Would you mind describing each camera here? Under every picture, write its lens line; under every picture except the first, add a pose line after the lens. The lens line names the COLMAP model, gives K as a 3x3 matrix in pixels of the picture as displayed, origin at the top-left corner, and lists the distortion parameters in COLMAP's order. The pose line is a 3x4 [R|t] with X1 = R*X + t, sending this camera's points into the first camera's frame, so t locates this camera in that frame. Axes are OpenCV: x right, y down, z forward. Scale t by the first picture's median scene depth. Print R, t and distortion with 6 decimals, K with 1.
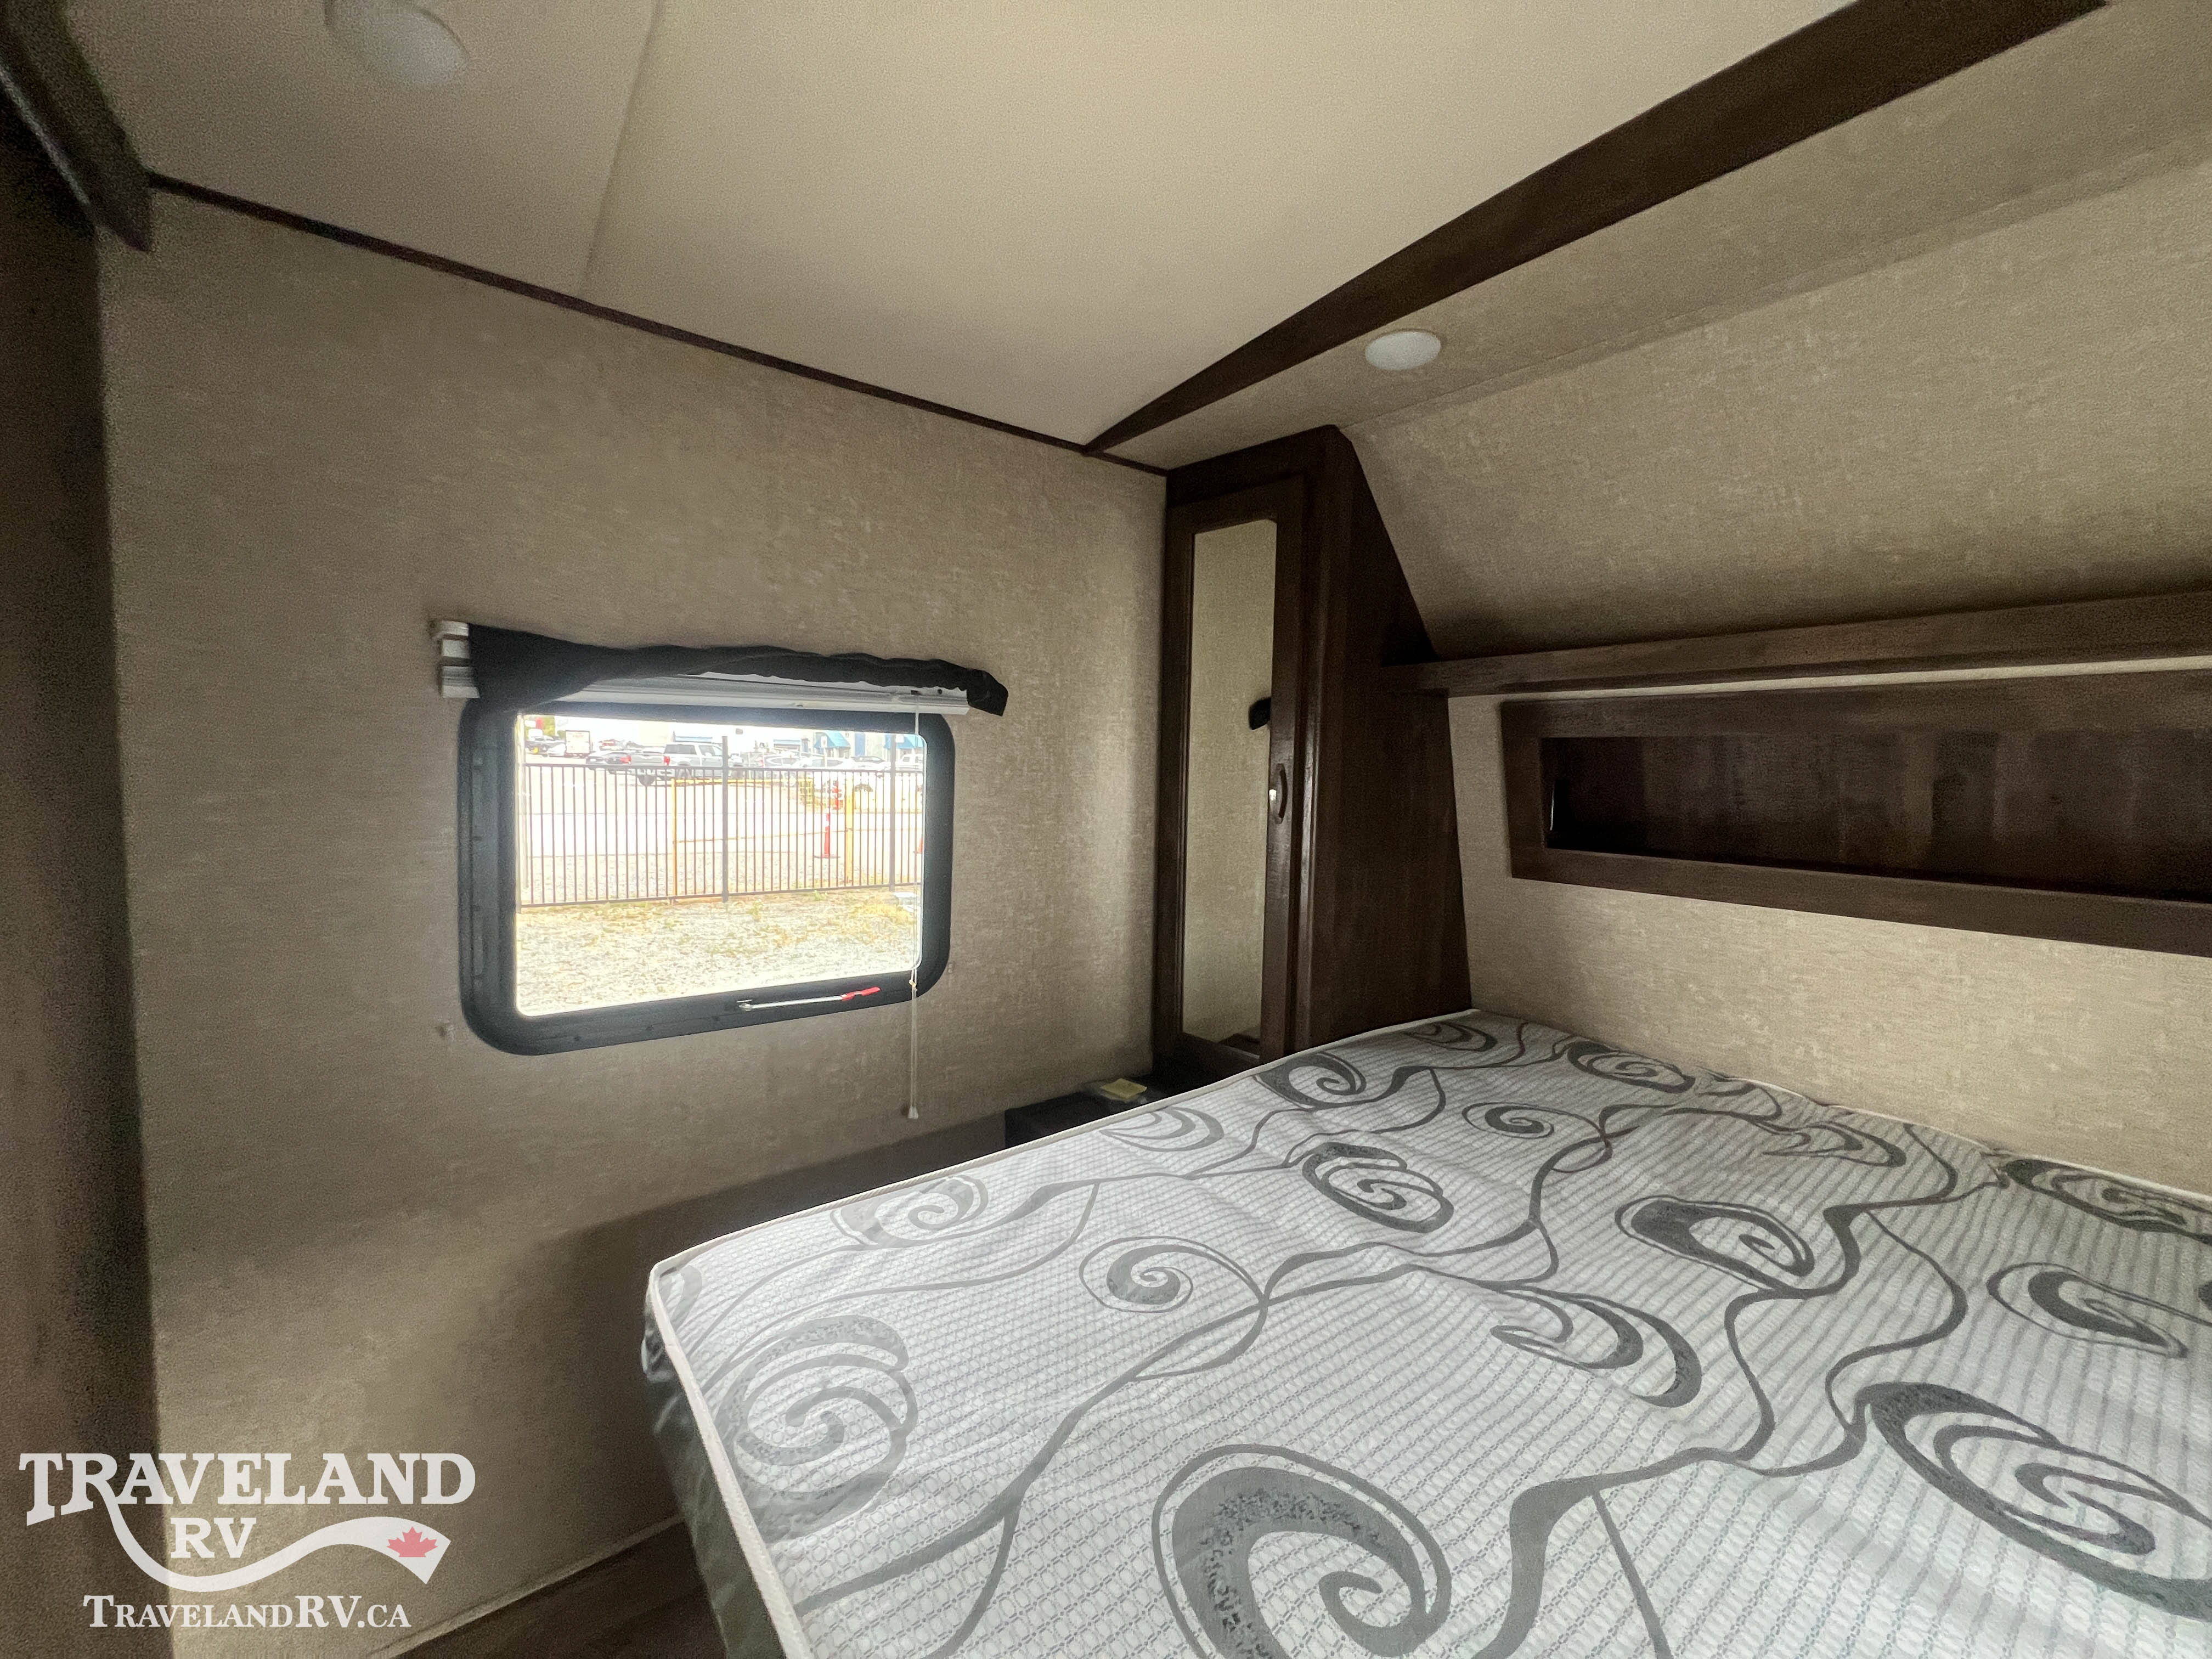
lens RADIAL K [[879.6, 0, 1106.0], [0, 879.6, 829.5], [0, 0, 1]] dist [-0.001796, -0.000081]
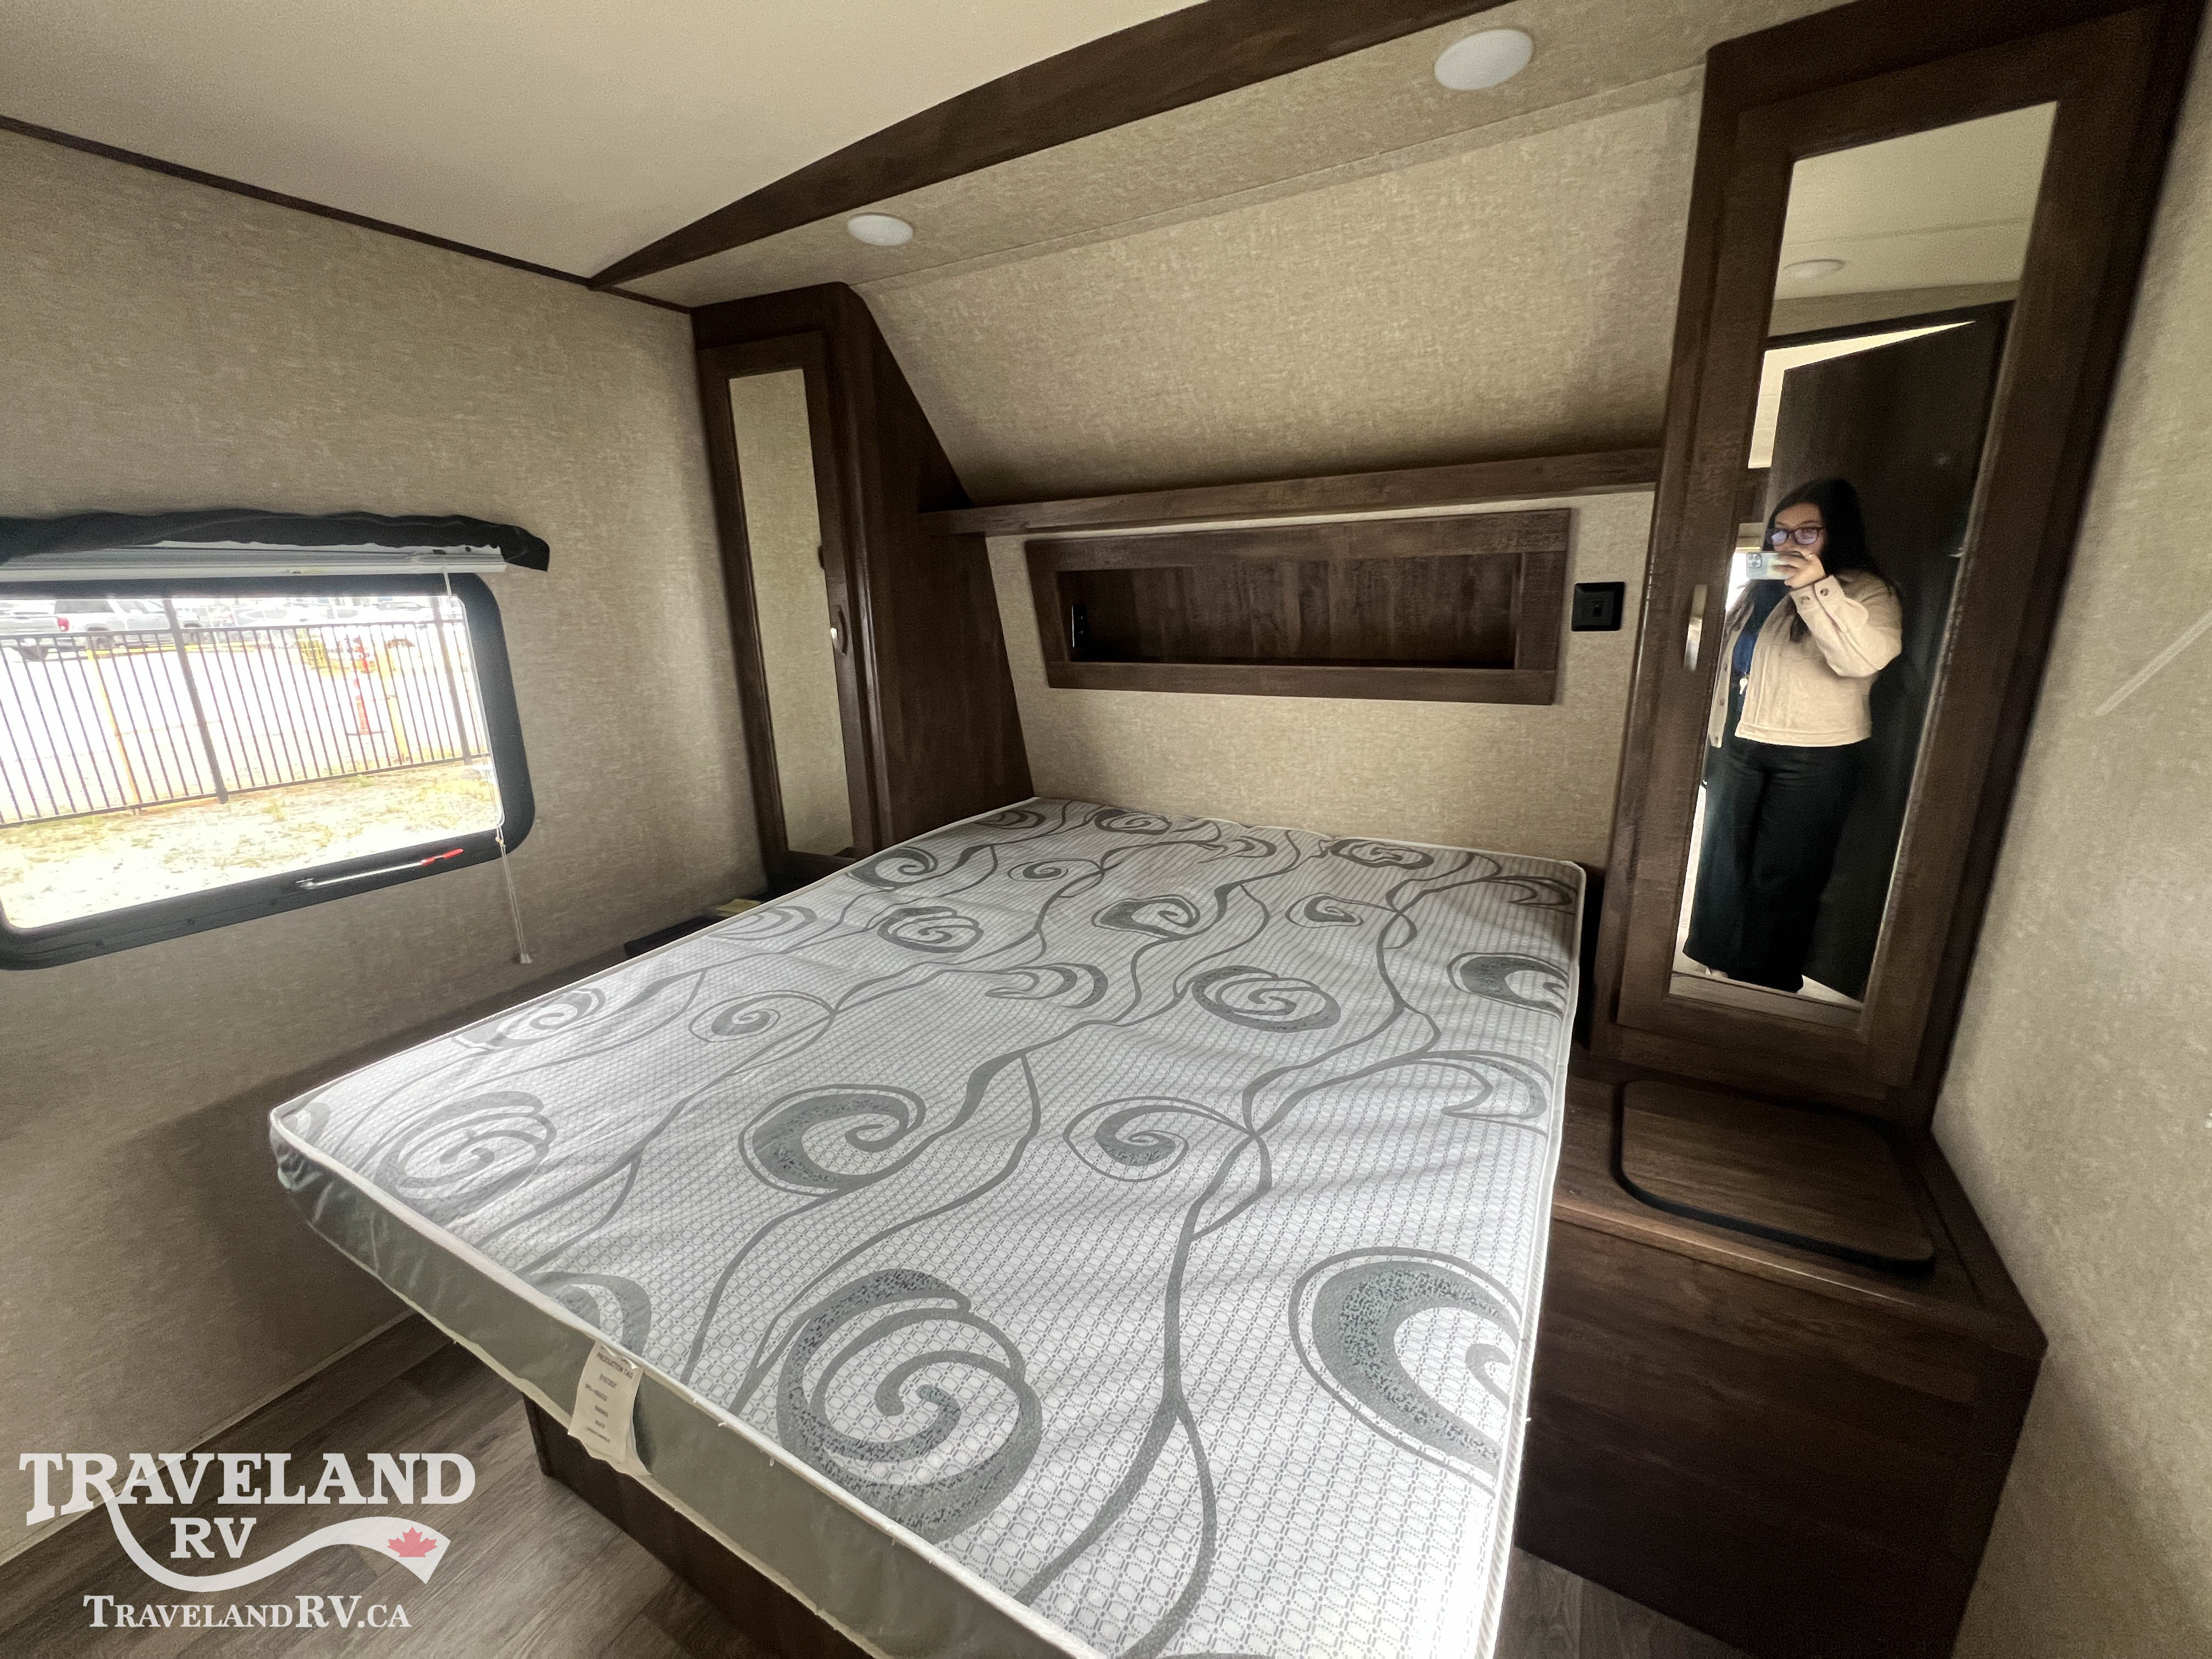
lens RADIAL K [[879.6, 0, 1106.0], [0, 879.6, 829.5], [0, 0, 1]] dist [-0.001796, -0.000081]
pose [[0.920335, -0.146357, 0.362717, 0.078040], [0.073316, 0.975467, 0.207577, -0.002928], [-0.384199, -0.164447, 0.908487, -0.261743]]
